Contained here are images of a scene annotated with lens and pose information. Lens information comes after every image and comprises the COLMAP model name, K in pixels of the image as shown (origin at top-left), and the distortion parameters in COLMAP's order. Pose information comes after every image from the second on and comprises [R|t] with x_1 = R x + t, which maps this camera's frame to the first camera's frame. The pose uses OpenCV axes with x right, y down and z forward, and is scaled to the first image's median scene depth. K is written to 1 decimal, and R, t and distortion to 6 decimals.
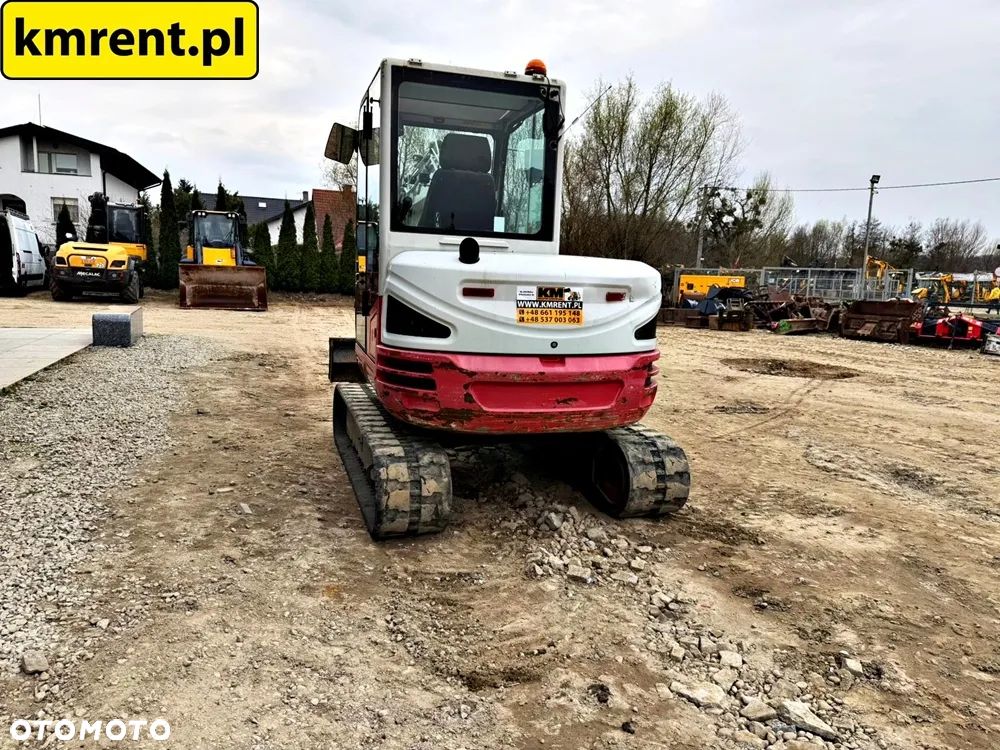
lens RADIAL K [[700.9, 0, 494.3], [0, 700.9, 374.3], [0, 0, 1]] dist [0.053454, -0.070227]
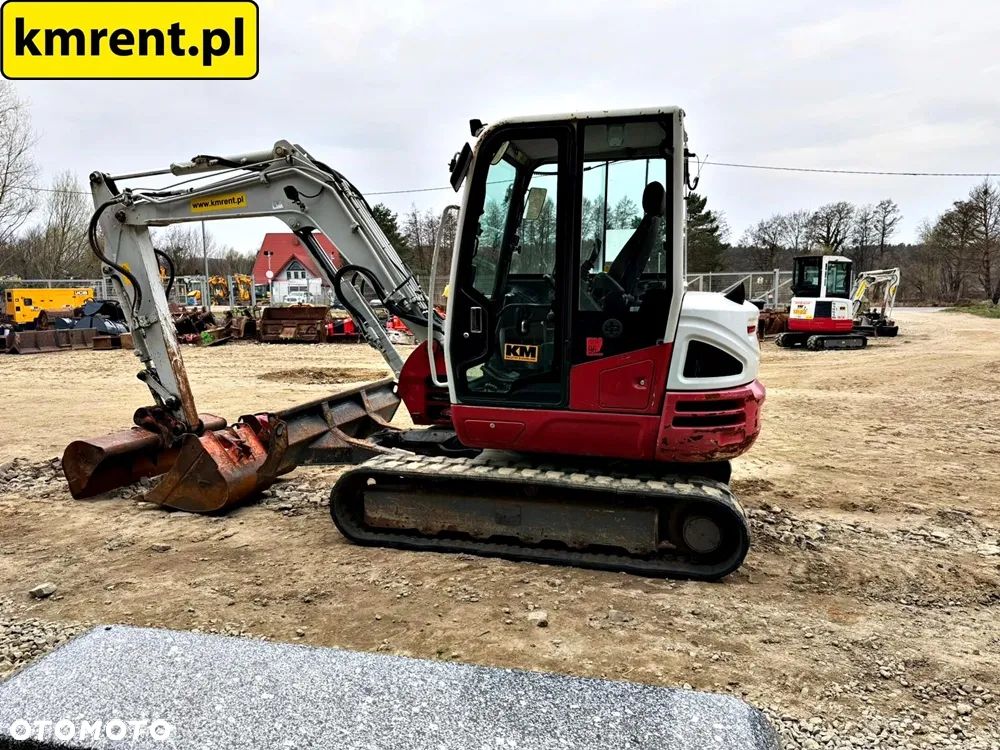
lens RADIAL K [[700.9, 0, 497.7], [0, 700.9, 373.0], [0, 0, 1]] dist [0.053454, -0.070227]
pose [[0.540610, -0.142146, 0.829177, -1.134372], [0.147415, 0.986378, 0.072982, -0.180309], [-0.828257, 0.082779, 0.554201, 0.667342]]
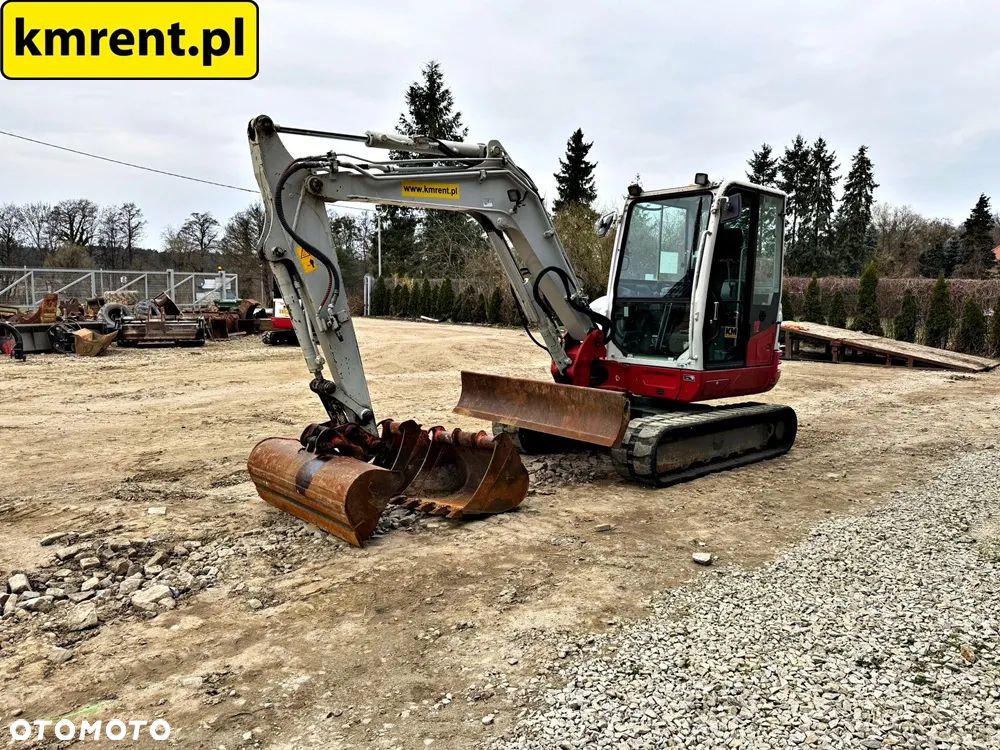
lens RADIAL K [[700.9, 0, 502.2], [0, 700.9, 377.7], [0, 0, 1]] dist [0.053454, -0.070227]
pose [[-0.417689, -0.151731, 0.895831, -1.493410], [0.095328, 0.973197, 0.209283, -0.421316], [-0.903575, 0.172813, -0.392029, 2.368168]]
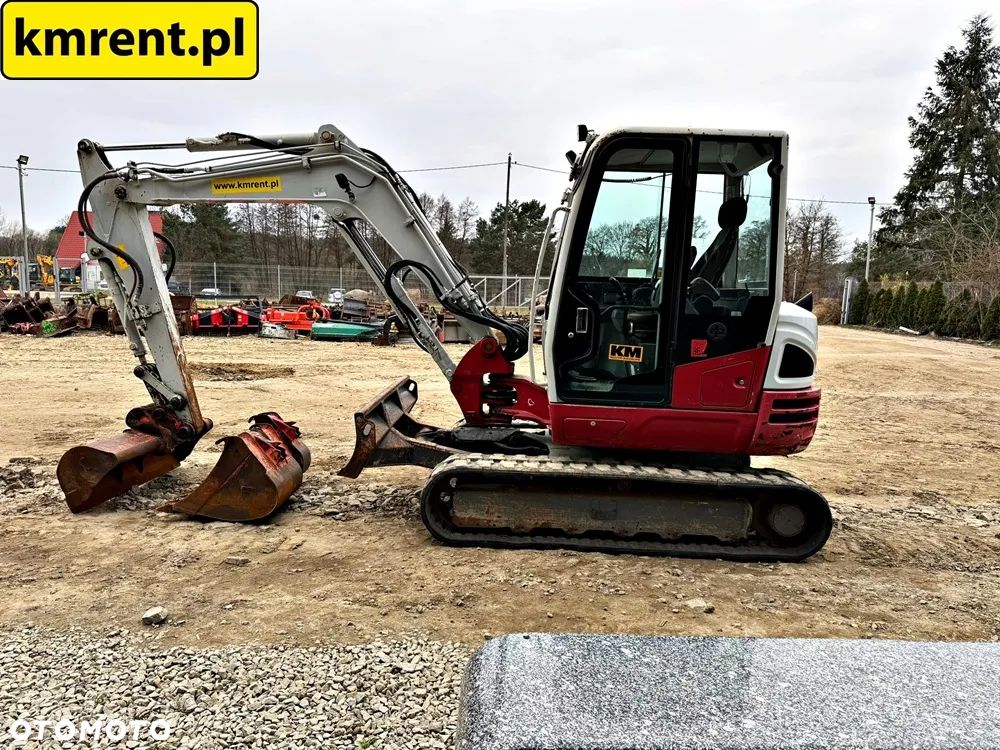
lens RADIAL K [[700.9, 0, 503.1], [0, 700.9, 367.7], [0, 0, 1]] dist [0.053454, -0.070227]
pose [[0.325737, -0.135615, 0.935684, -1.331139], [0.118193, 0.987737, 0.102013, -0.240853], [-0.938044, 0.077362, 0.337771, 1.034383]]
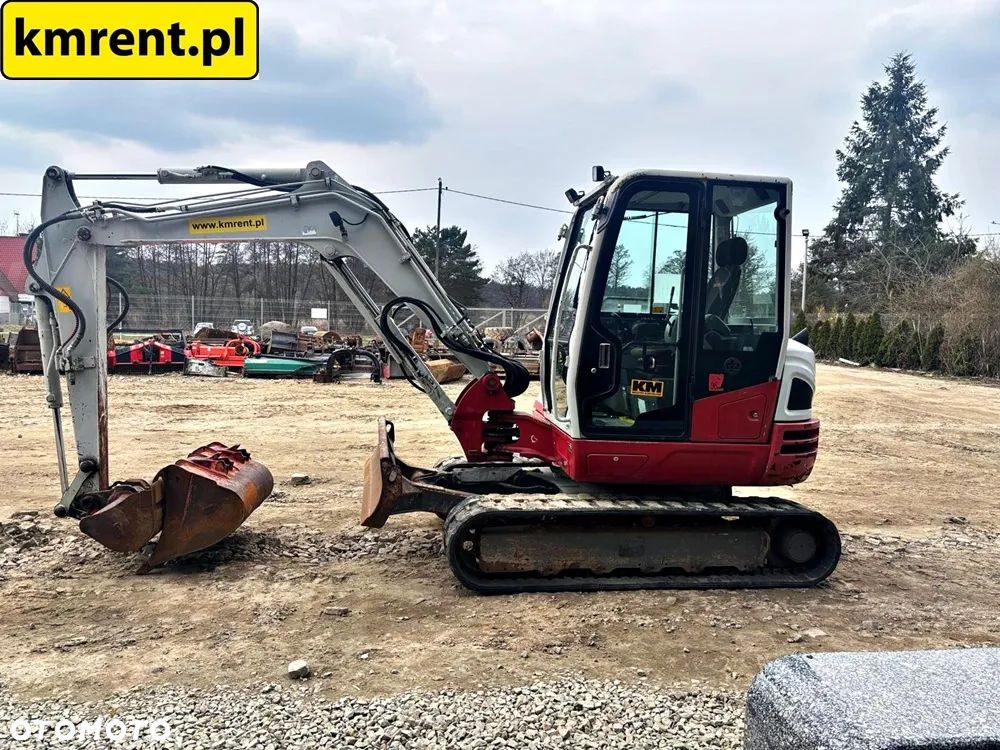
lens RADIAL K [[747.3, 0, 499.2], [0, 747.3, 359.6], [0, 0, 1]] dist [0.055010, -0.033798]
pose [[0.220769, -0.082838, 0.971802, -1.420478], [0.120578, 0.991061, 0.057087, -0.267795], [-0.967844, 0.104574, 0.228784, 1.176055]]
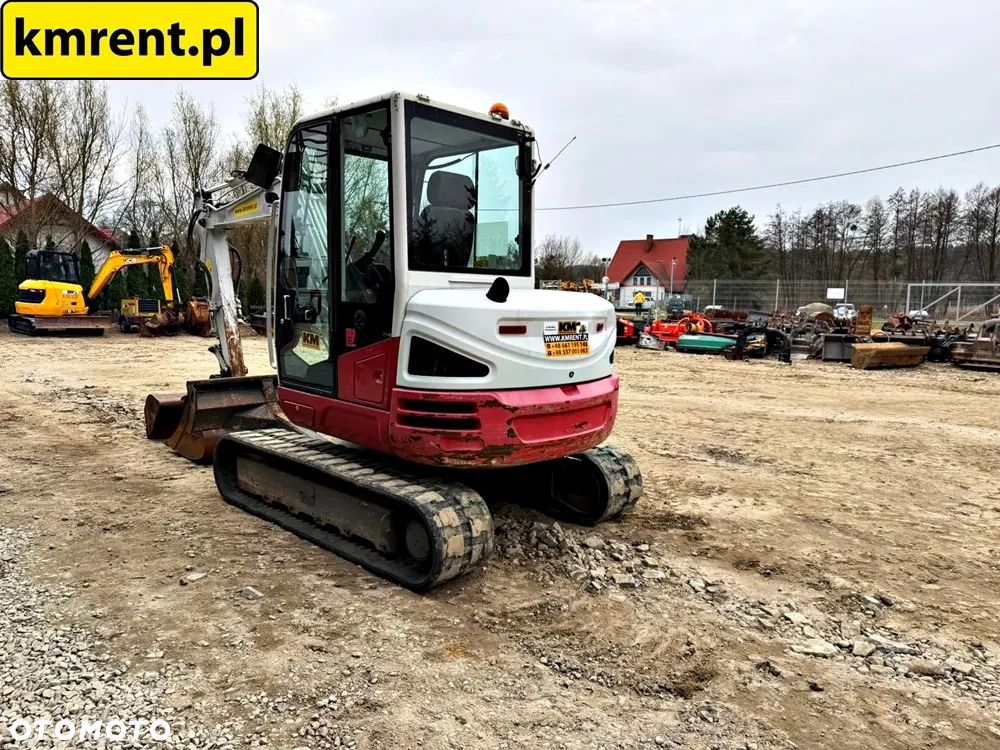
lens RADIAL K [[700.9, 0, 503.4], [0, 700.9, 375.2], [0, 0, 1]] dist [0.053454, -0.070227]
pose [[0.878238, -0.077955, 0.471828, -0.494445], [0.083521, 0.996464, 0.009173, -0.057491], [-0.470875, 0.031352, 0.881643, 0.095504]]
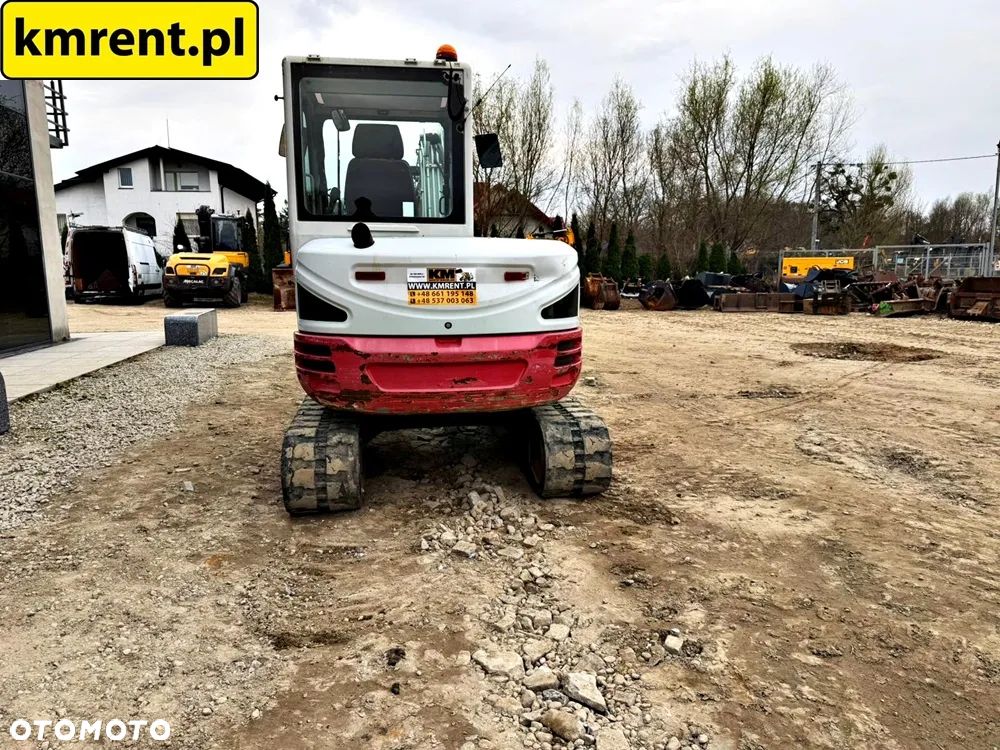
lens RADIAL K [[700.9, 0, 499.8], [0, 700.9, 375.7], [0, 0, 1]] dist [0.053454, -0.070227]
pose [[0.987681, -0.018688, -0.155363, 0.303875], [0.019985, 0.999777, 0.006795, 0.024570], [0.155201, -0.009816, 0.987834, 0.007696]]
